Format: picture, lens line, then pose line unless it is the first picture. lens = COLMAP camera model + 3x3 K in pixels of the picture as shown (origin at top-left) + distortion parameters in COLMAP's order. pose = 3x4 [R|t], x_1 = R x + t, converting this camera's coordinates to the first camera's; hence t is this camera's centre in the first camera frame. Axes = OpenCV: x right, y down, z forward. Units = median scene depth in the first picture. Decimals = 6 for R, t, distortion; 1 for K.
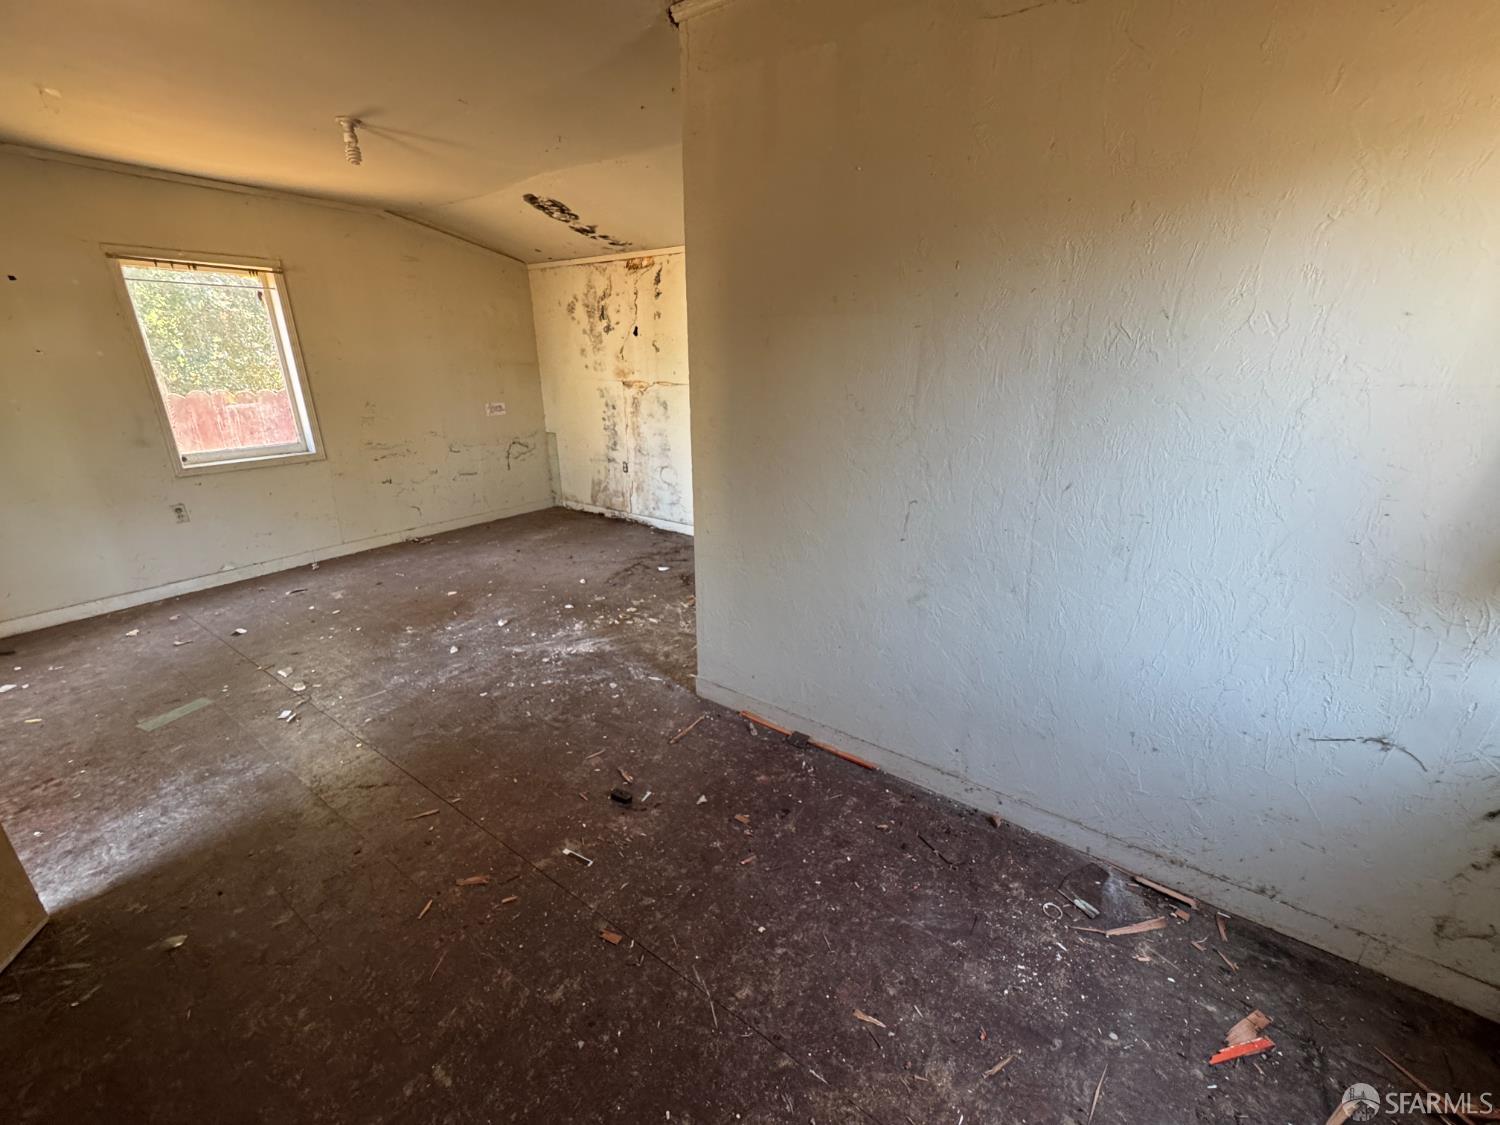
lens RADIAL K [[601.7, 0, 746.4], [0, 601.7, 564.4], [0, 0, 1]] dist [-0.002003, 0.000303]
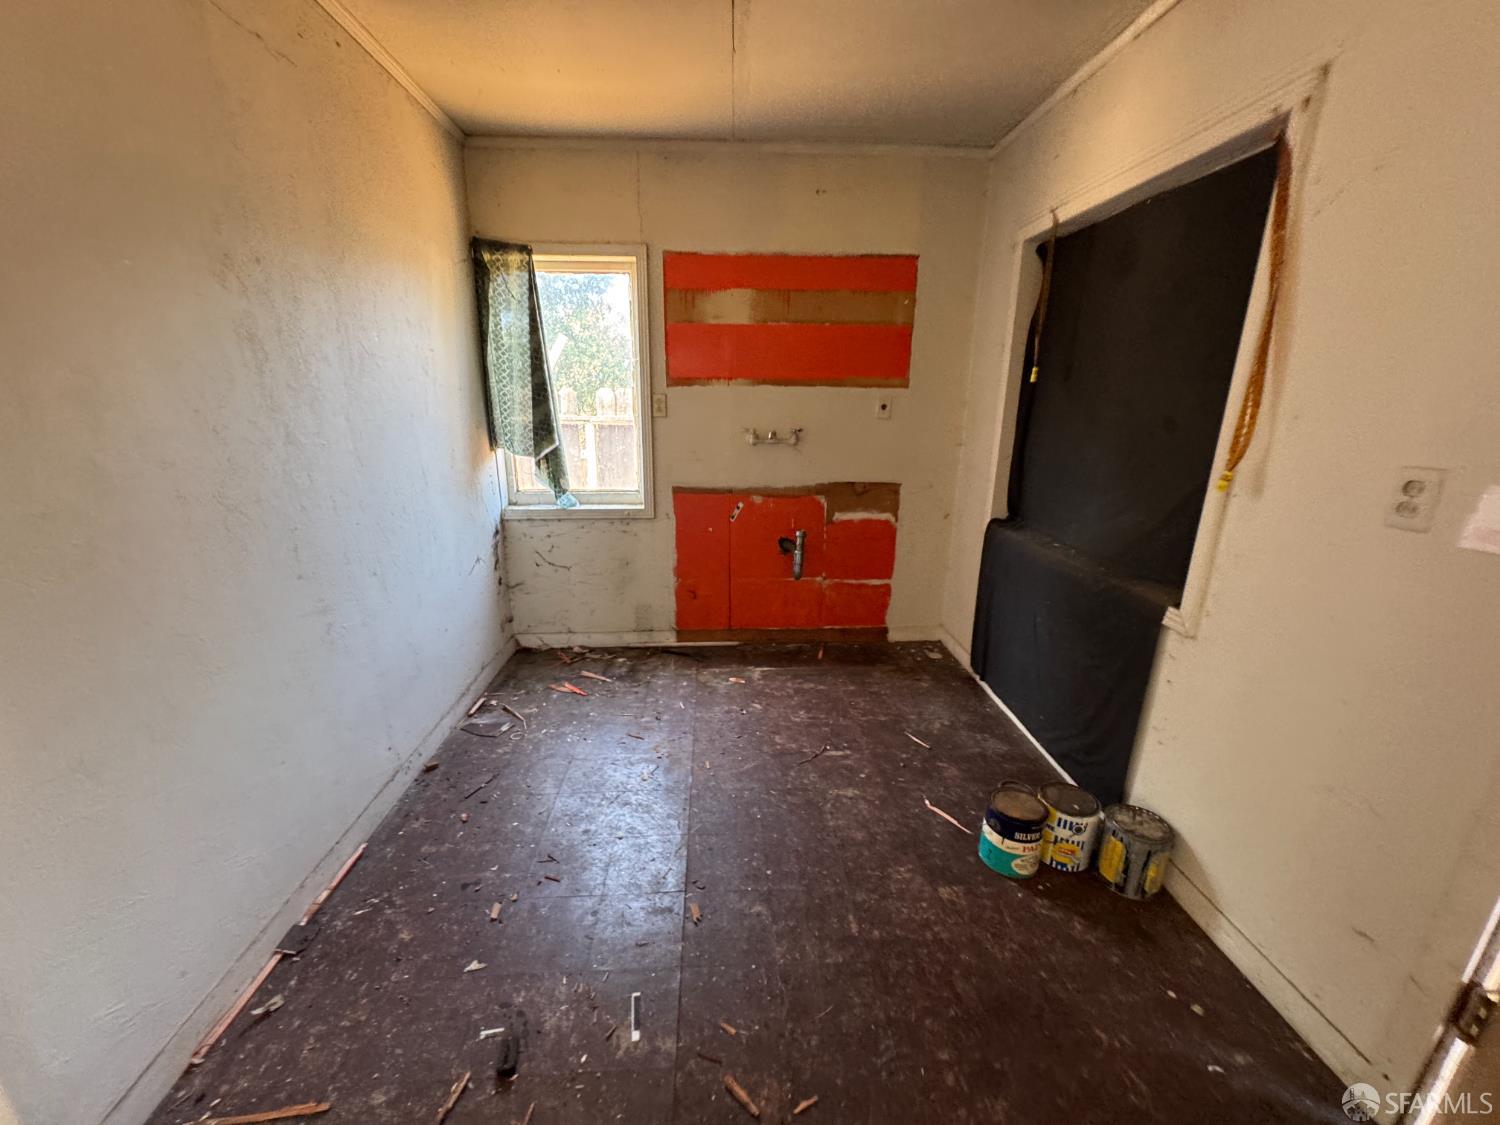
lens RADIAL K [[600.6, 0, 748.9], [0, 600.6, 566.2], [0, 0, 1]] dist [-0.003889, 0.000749]
pose [[-0.620345, -0.225311, 0.751270, -0.288238], [0.248582, 0.851992, 0.460779, -0.108764], [-0.743894, 0.472594, -0.472521, 0.351391]]
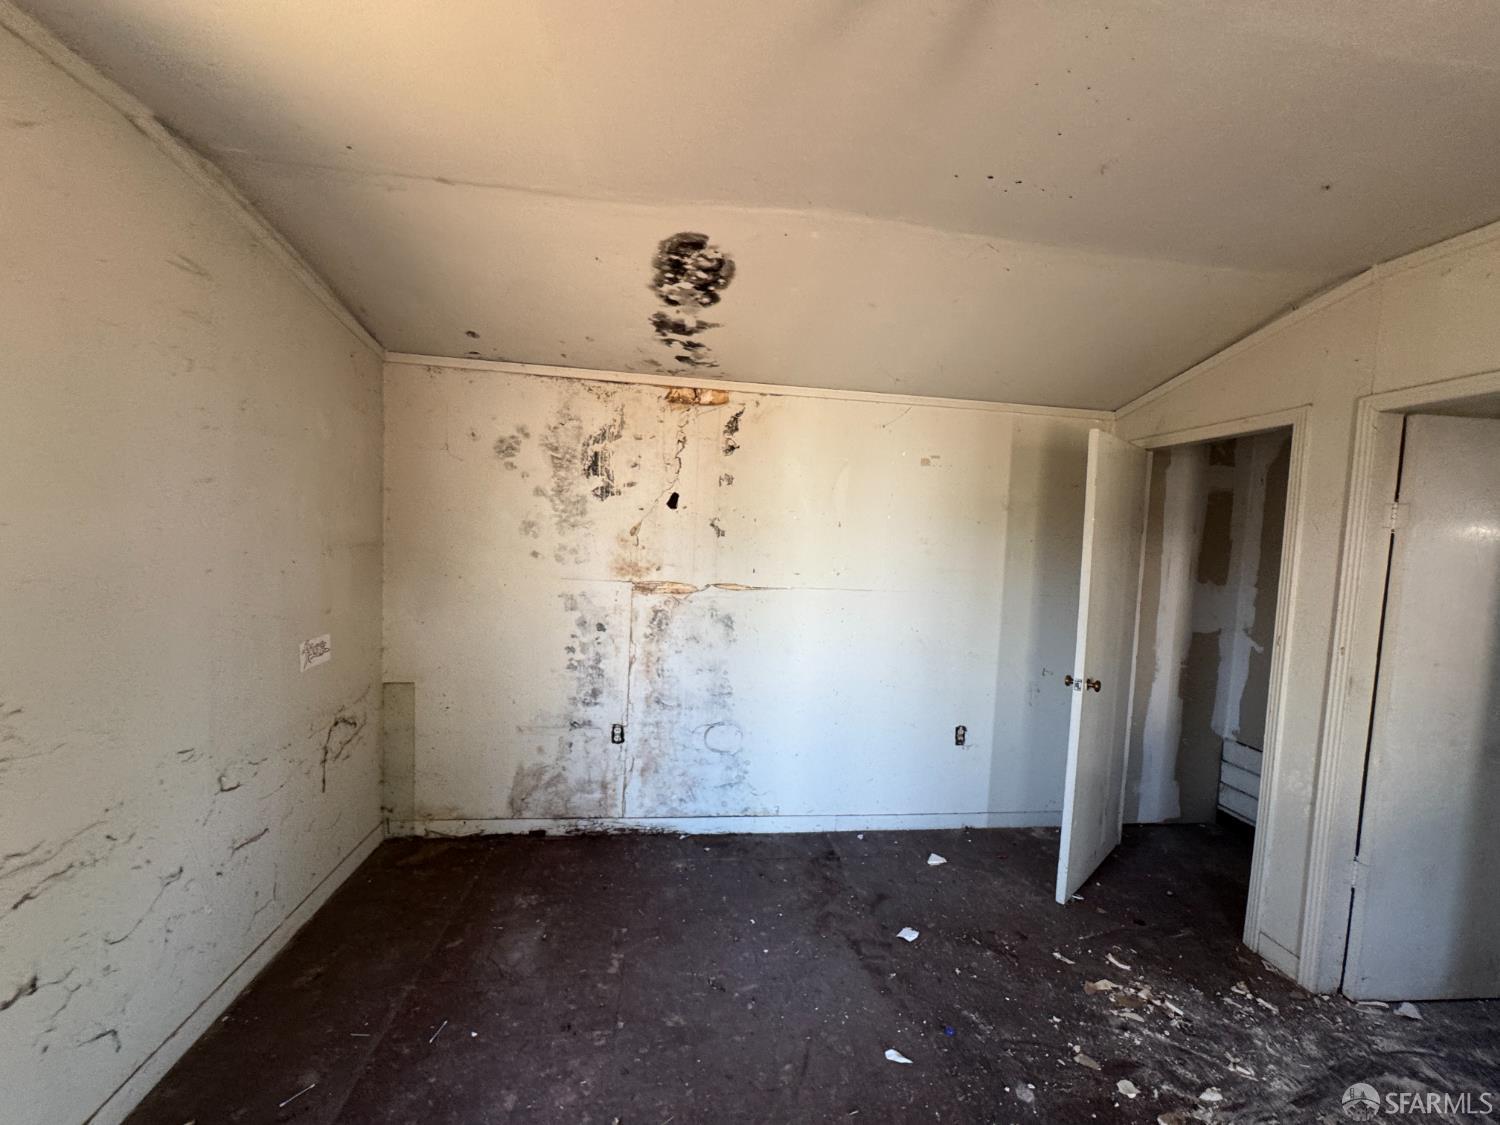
lens RADIAL K [[600.6, 0, 748.9], [0, 600.6, 566.2], [0, 0, 1]] dist [-0.003889, 0.000749]
pose [[0.739288, -0.009384, 0.673324, -0.511573], [0.176713, 0.967563, -0.180541, -0.203801], [-0.649789, 0.252457, 0.716966, 0.539298]]
